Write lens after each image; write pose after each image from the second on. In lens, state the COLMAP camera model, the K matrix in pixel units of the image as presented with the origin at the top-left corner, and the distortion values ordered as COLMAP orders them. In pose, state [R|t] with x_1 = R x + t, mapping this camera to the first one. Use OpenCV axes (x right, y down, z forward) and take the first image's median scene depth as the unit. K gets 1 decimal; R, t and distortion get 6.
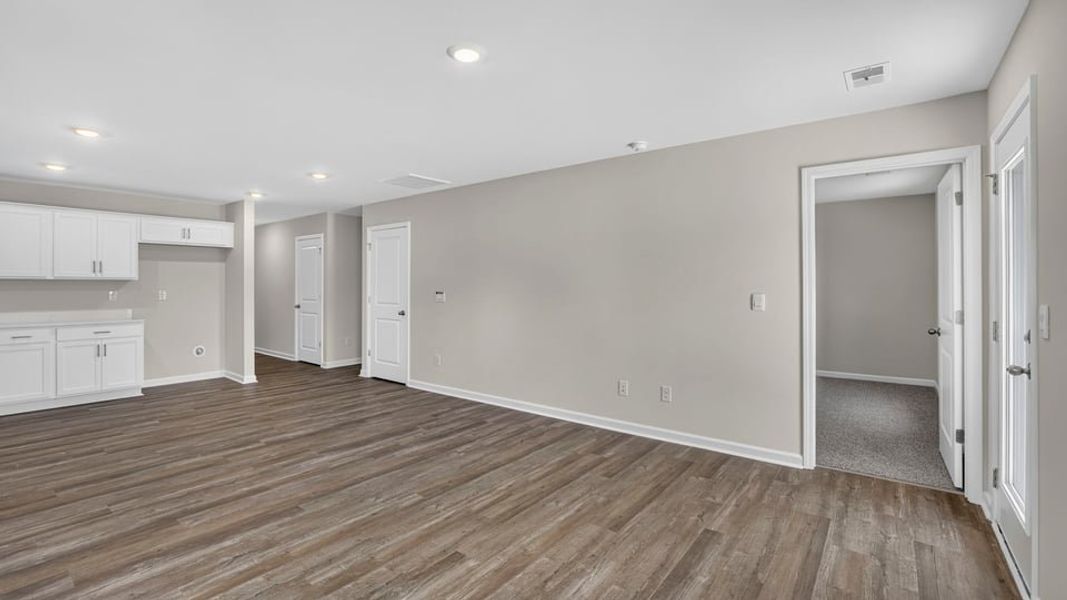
lens RADIAL K [[467.1, 0, 522.3], [0, 467.1, 285.9], [0, 0, 1]] dist [-0.043788, 0.015144]
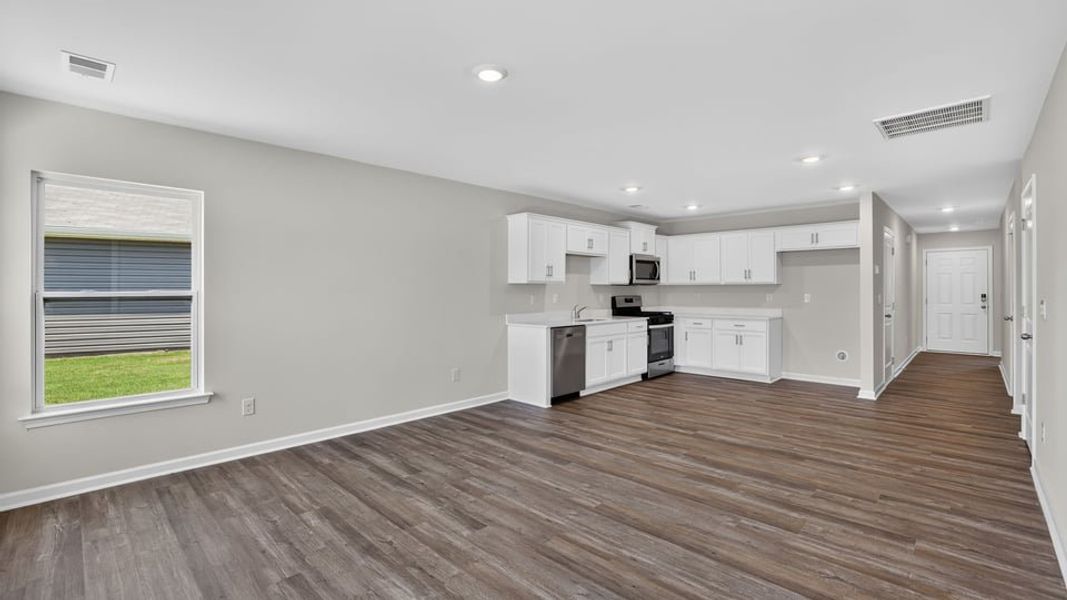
lens RADIAL K [[467.1, 0, 528.4], [0, 467.1, 294.6], [0, 0, 1]] dist [-0.029470, 0.000645]
pose [[-0.099593, 0.011123, -0.994966, 0.485458], [0.000793, 0.999938, 0.011099, -0.000094], [0.995028, 0.000316, -0.099596, 0.610039]]
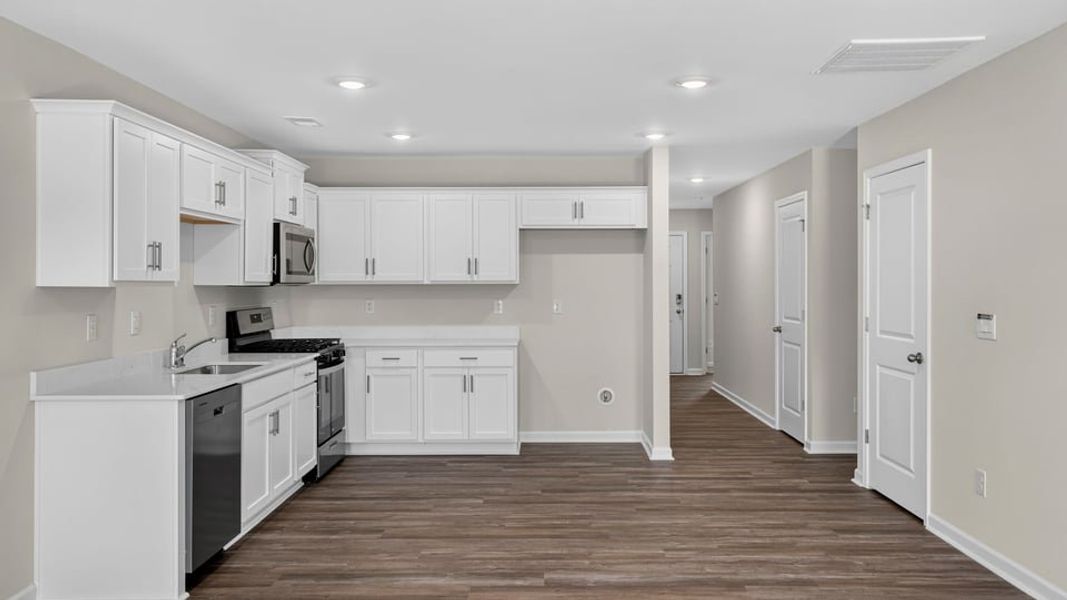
lens RADIAL K [[841.7, 0, 541.8], [0, 841.7, 288.9], [0, 0, 1]] dist [0.018982, 0.001269]
pose [[0.619643, 0.005479, -0.784865, 0.206283], [0.001682, 0.999964, 0.008308, -0.020077], [0.784882, -0.006468, 0.619611, 0.307356]]
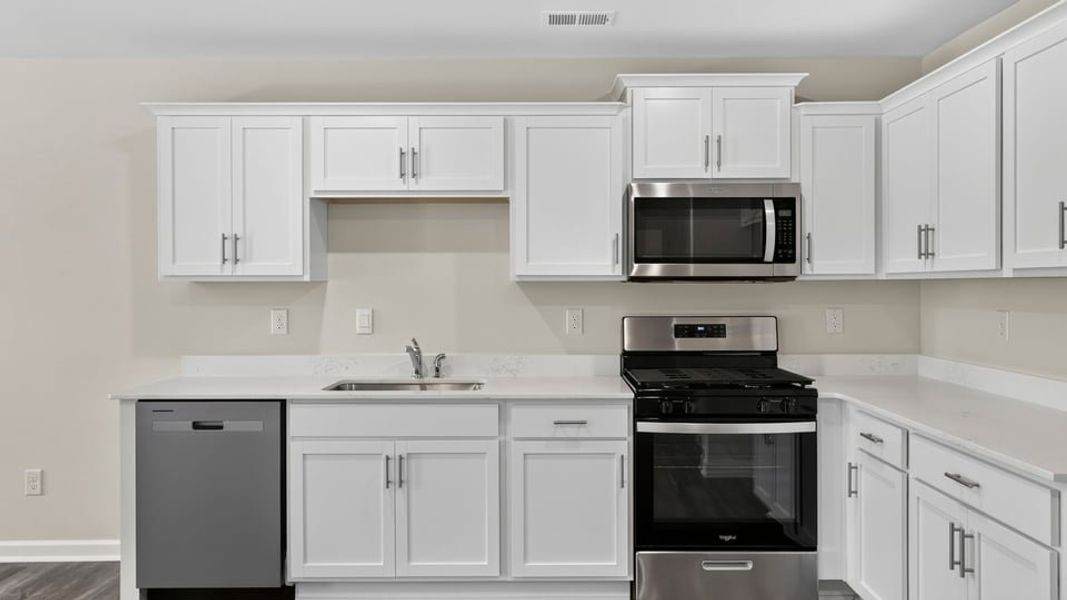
lens RADIAL K [[759.3, 0, 552.1], [0, 759.3, 291.0], [0, 0, 1]] dist [0.013238, 0.003442]
pose [[-0.781930, 0.006407, -0.623333, -0.531421], [0.001839, 0.999967, 0.007972, -0.011161], [0.623363, 0.005087, -0.781916, 1.345568]]
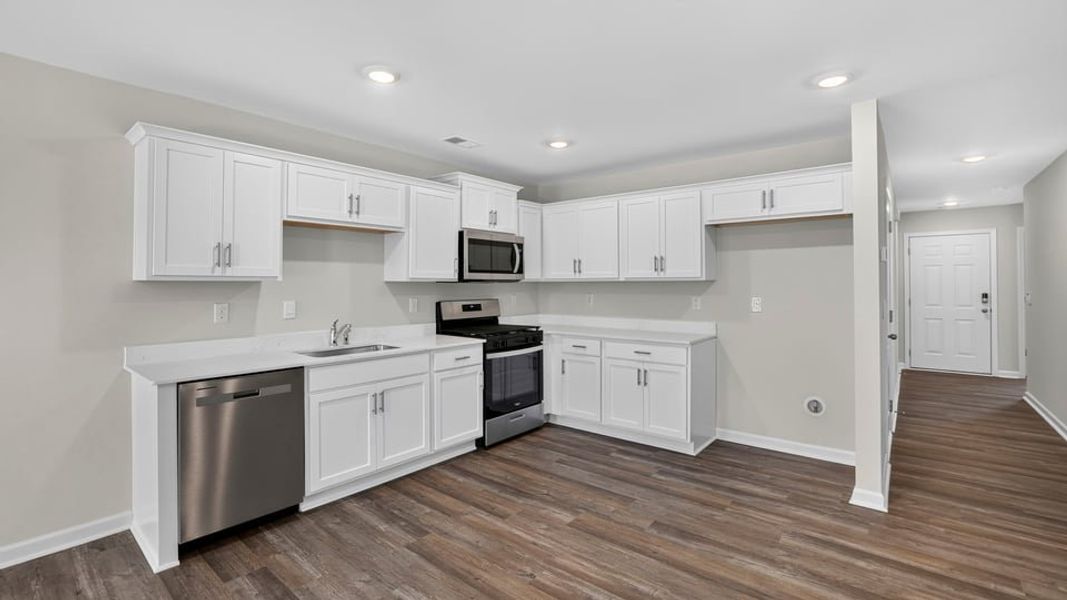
lens RADIAL K [[468.1, 0, 524.1], [0, 468.1, 277.9], [0, 0, 1]] dist [-0.028596, 0.000314]
pose [[-0.030582, -0.013151, -0.999446, -0.184783], [0.002084, 0.999910, -0.013221, -0.010474], [0.999530, -0.002487, -0.030552, 0.938925]]
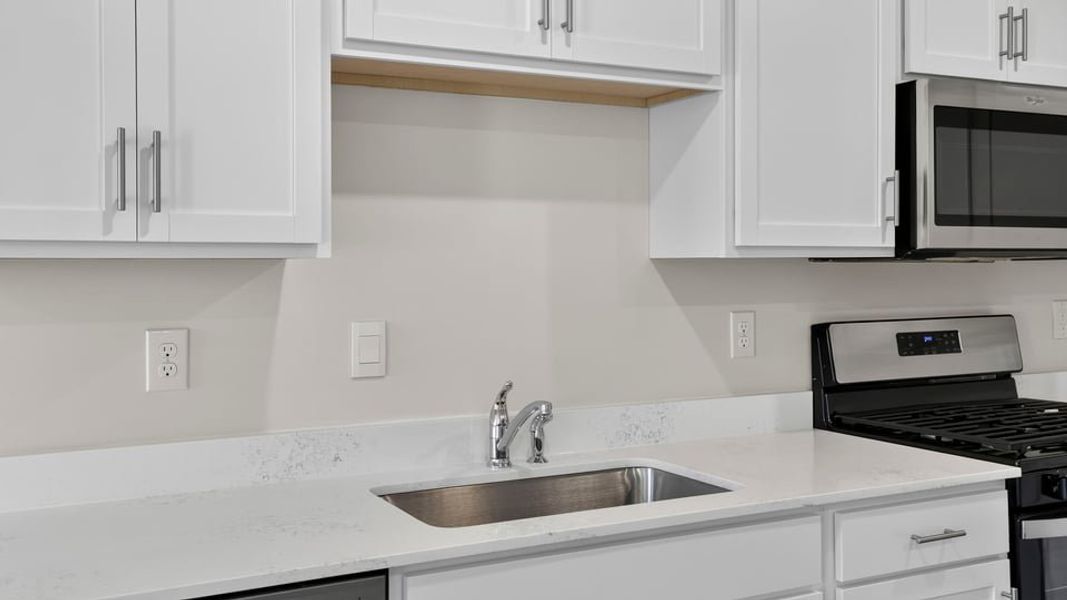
lens RADIAL K [[1024.3, 0, 531.4], [0, 1024.3, 261.7], [0, 0, 1]] dist [0.001666, 0.210351]
pose [[-0.401100, -0.004055, -0.916025, -0.463219], [0.008089, 0.999936, -0.007968, -0.009845], [0.915999, -0.010606, -0.401041, 0.830257]]
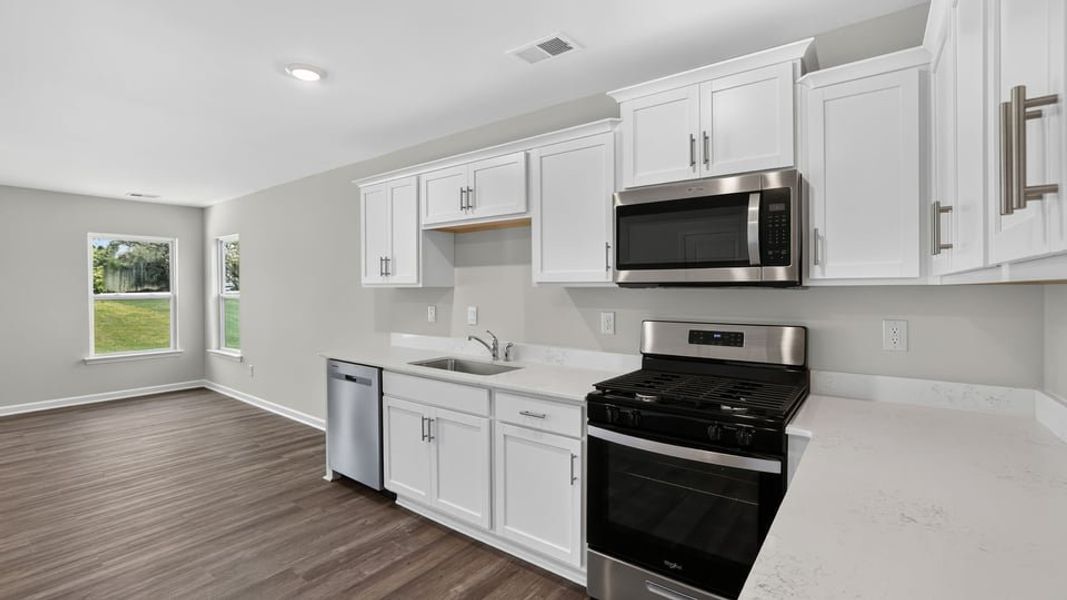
lens RADIAL K [[467.1, 0, 528.4], [0, 467.1, 294.6], [0, 0, 1]] dist [-0.029470, 0.000645]
pose [[-0.999685, 0.001350, -0.025064, -0.963690], [0.001014, 0.999909, 0.013448, -0.013788], [0.025080, 0.013418, -0.999595, 1.284998]]
